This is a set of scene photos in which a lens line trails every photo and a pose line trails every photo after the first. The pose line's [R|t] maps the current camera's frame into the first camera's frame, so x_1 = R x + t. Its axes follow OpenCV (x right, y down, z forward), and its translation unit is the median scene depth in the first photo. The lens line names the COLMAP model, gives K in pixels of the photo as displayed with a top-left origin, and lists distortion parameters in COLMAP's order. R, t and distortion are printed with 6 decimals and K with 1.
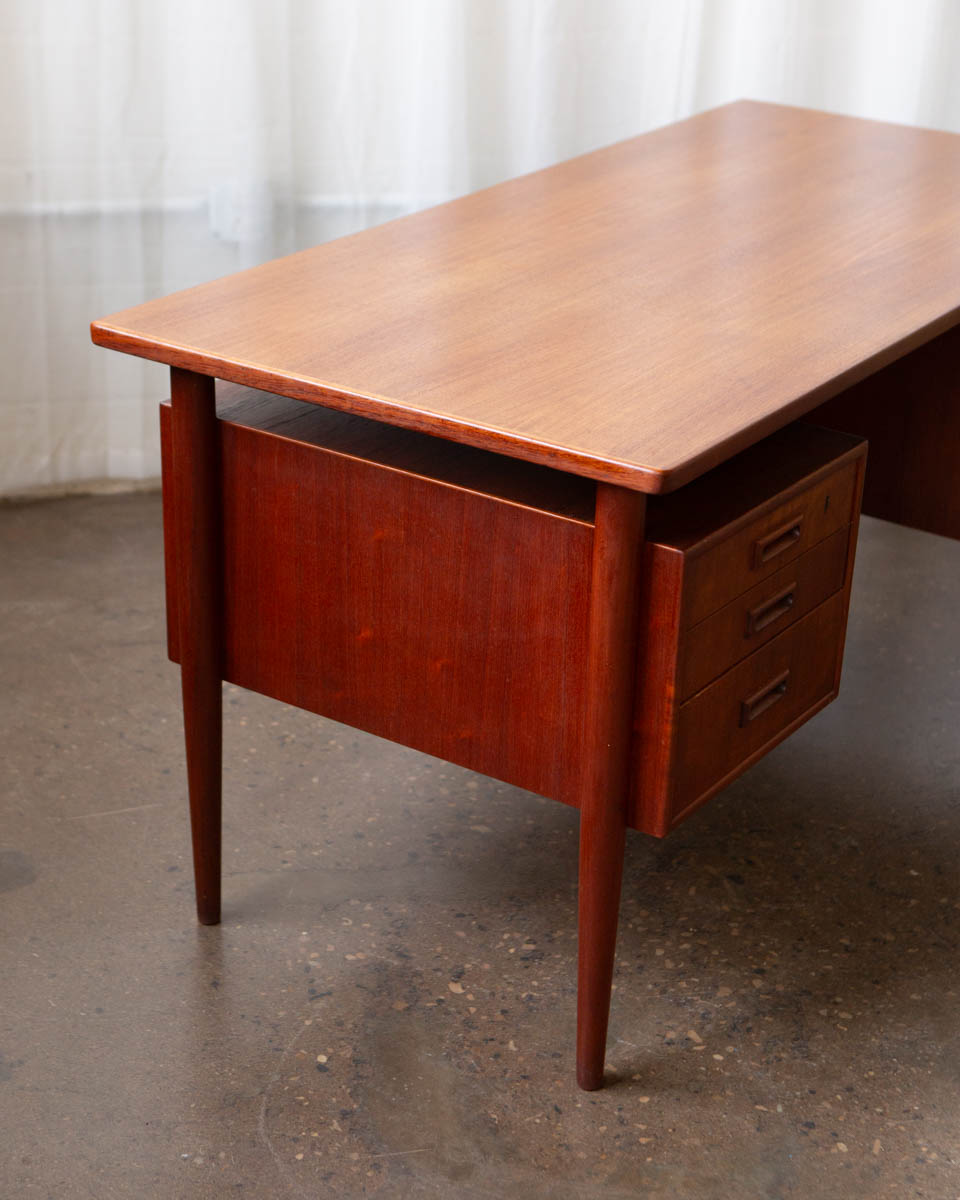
lens RADIAL K [[2127.1, 0, 482.0], [0, 2127.1, 599.4], [0, 0, 1]] dist [0.023926, 0.000000]
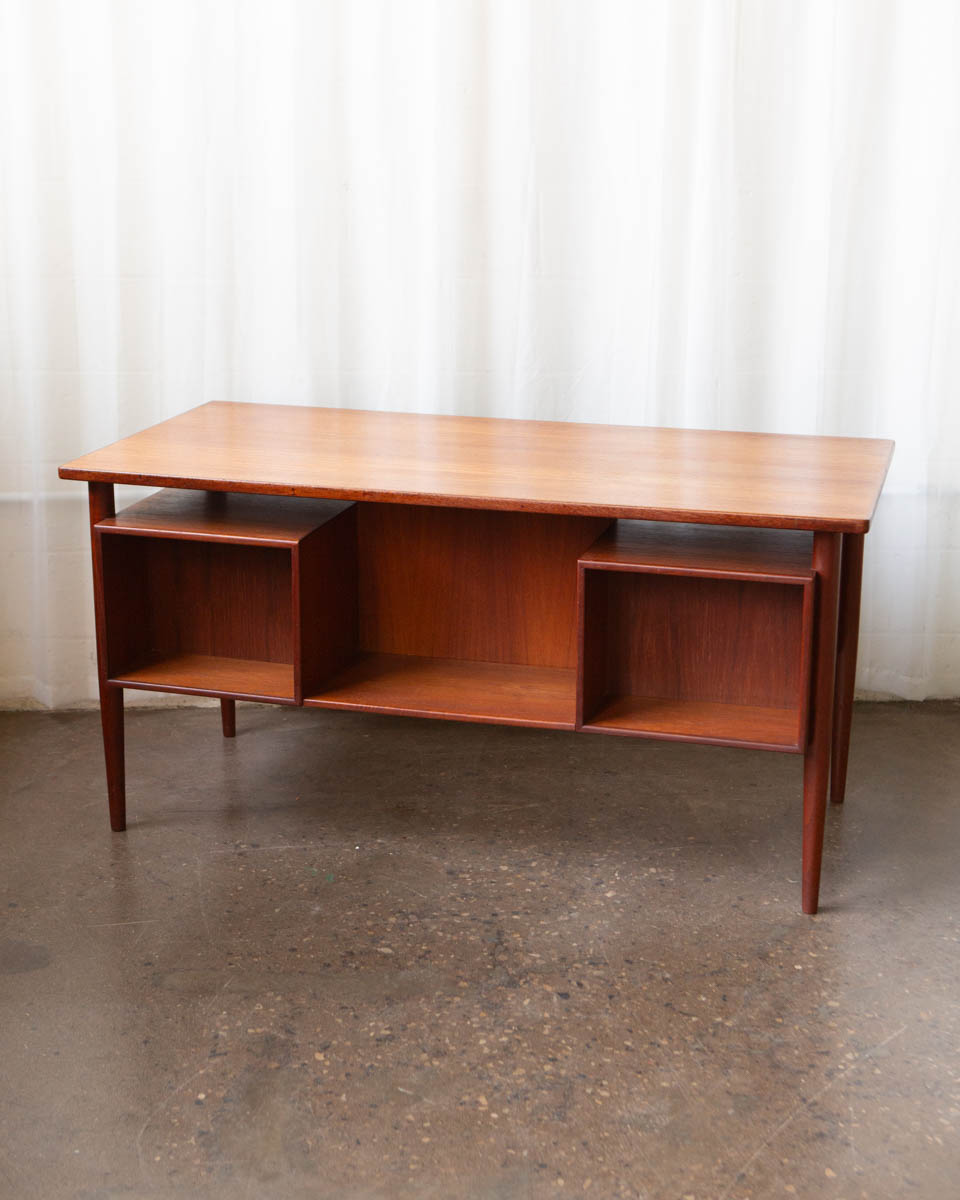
lens RADIAL K [[1802.0, 0, 515.9], [0, 1802.0, 598.3], [0, 0, 1]] dist [-0.025625, 0.000000]
pose [[0.989682, 0.022954, -0.141432, 0.252014], [-0.043368, 0.988773, -0.142996, 0.051957], [0.136562, 0.147654, 0.979566, -0.126825]]
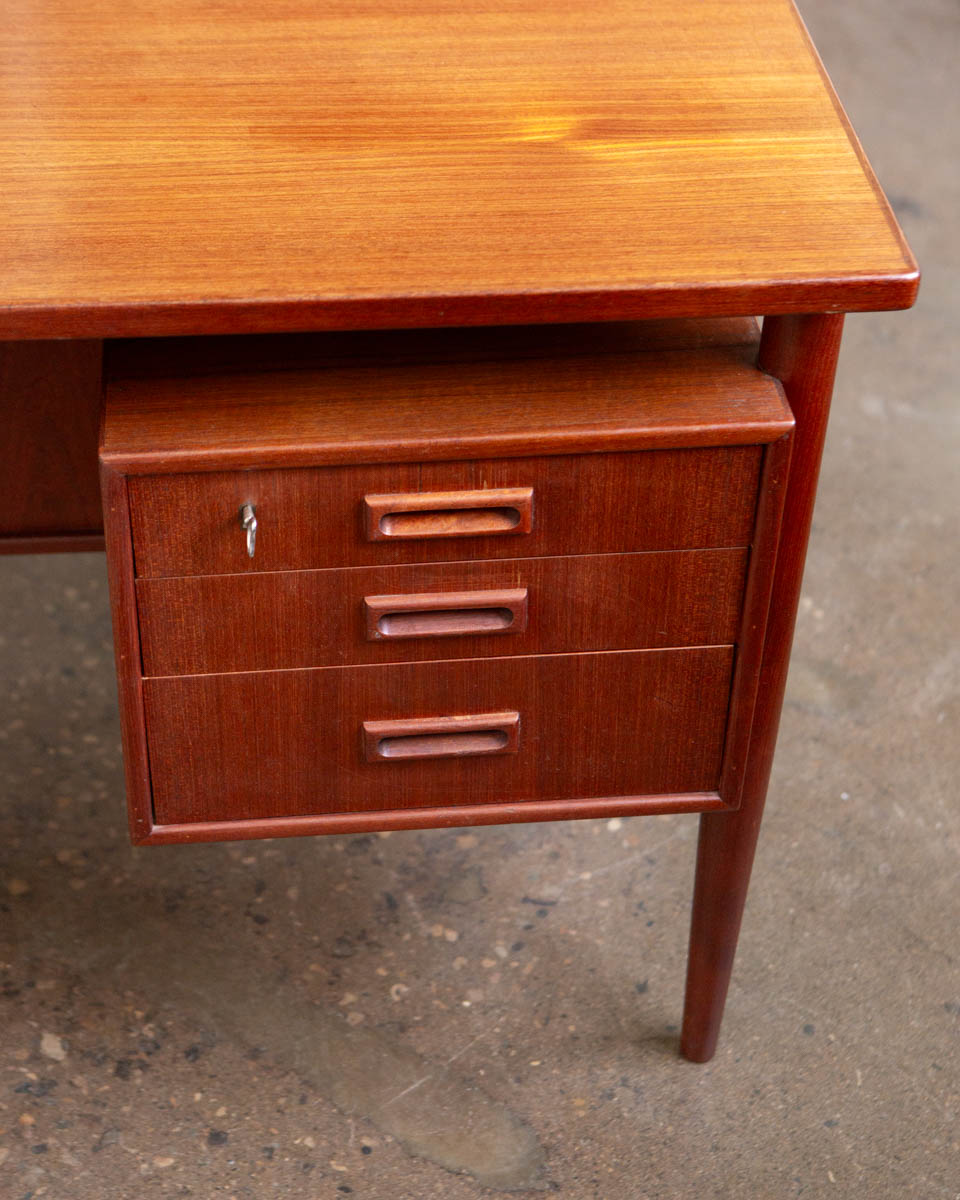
lens RADIAL K [[2262.9, 0, 478.6], [0, 2262.9, 599.9], [0, 0, 1]] dist [0.084291, 0.000000]
pose [[-0.755347, -0.450774, 0.475662, -0.364895], [0.235823, 0.490242, 0.839077, -0.497988], [-0.611423, 0.745966, -0.264000, 1.082941]]
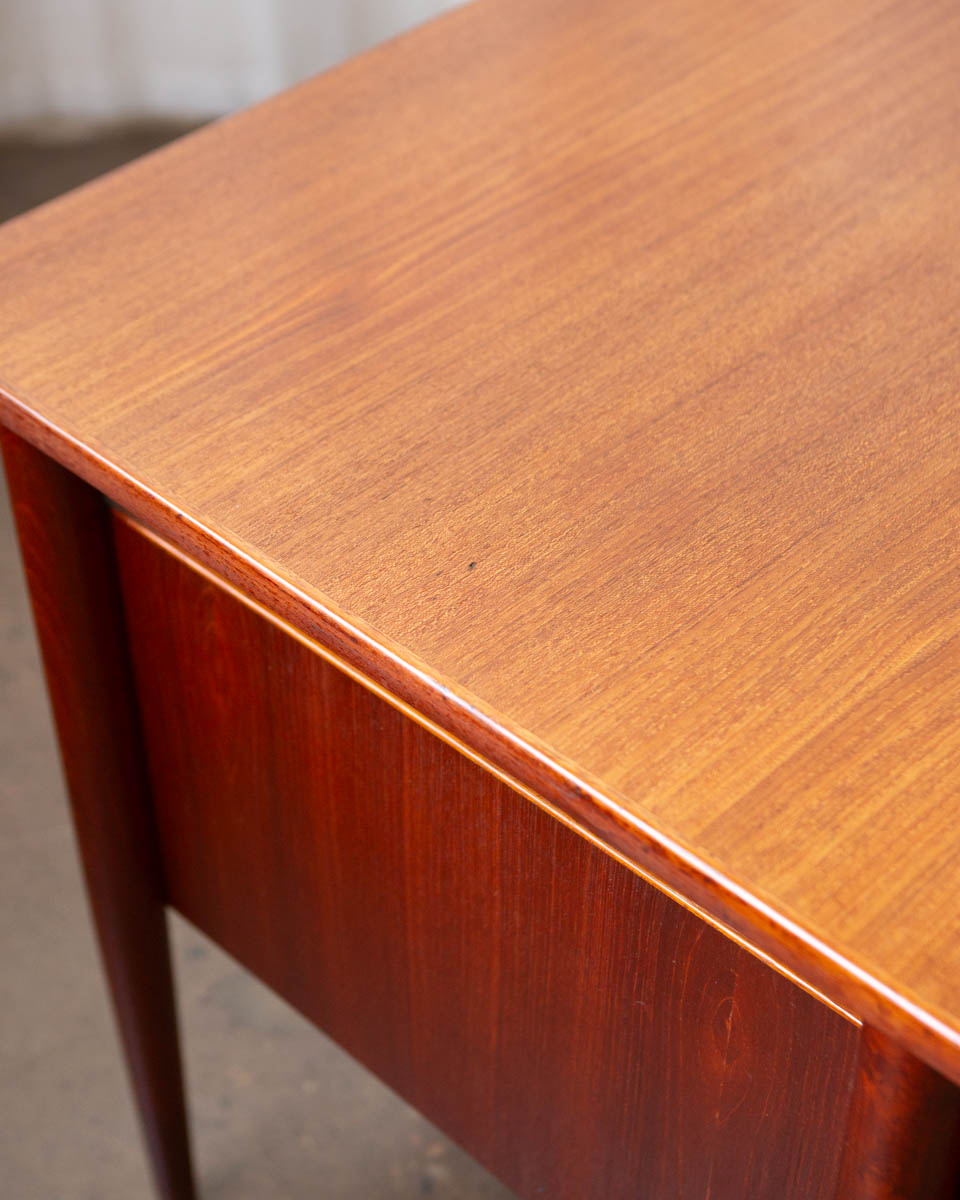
lens RADIAL K [[2262.9, 0, 474.5], [0, 2262.9, 604.0], [0, 0, 1]] dist [0.084291, 0.000000]
pose [[0.999413, -0.024205, -0.024261, -0.047209], [0.030265, 0.955491, 0.293464, -0.168476], [0.016078, -0.294026, 0.955662, 0.412776]]
